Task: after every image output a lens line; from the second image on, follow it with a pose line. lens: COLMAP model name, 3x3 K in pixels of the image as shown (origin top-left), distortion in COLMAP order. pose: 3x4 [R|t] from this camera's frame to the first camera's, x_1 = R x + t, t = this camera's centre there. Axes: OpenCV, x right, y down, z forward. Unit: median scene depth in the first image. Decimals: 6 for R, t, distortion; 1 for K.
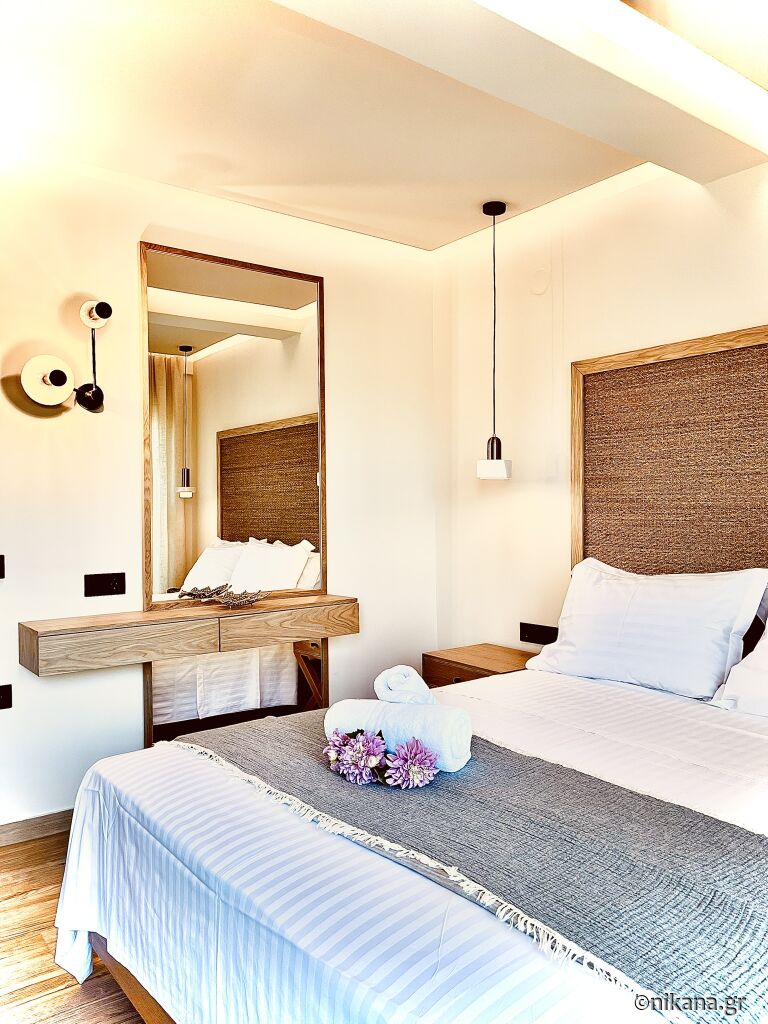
lens RADIAL K [[782.9, 0, 384.0], [0, 782.9, 512.0], [0, 0, 1]] dist [0.085149, -0.097468]
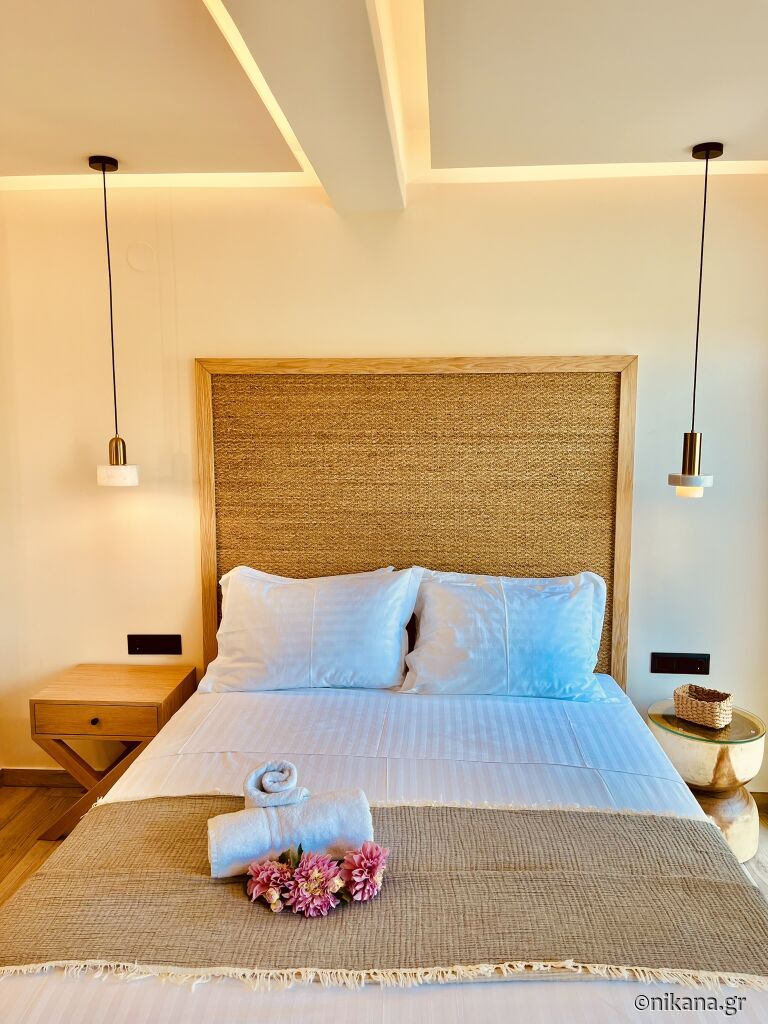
lens RADIAL K [[782.9, 0, 384.0], [0, 782.9, 512.0], [0, 0, 1]] dist [0.085149, -0.097468]
pose [[0.650576, -0.096623, 0.753269, -0.358232], [0.004728, 0.992369, 0.123210, -0.129334], [-0.759426, -0.076596, 0.646069, 0.221597]]
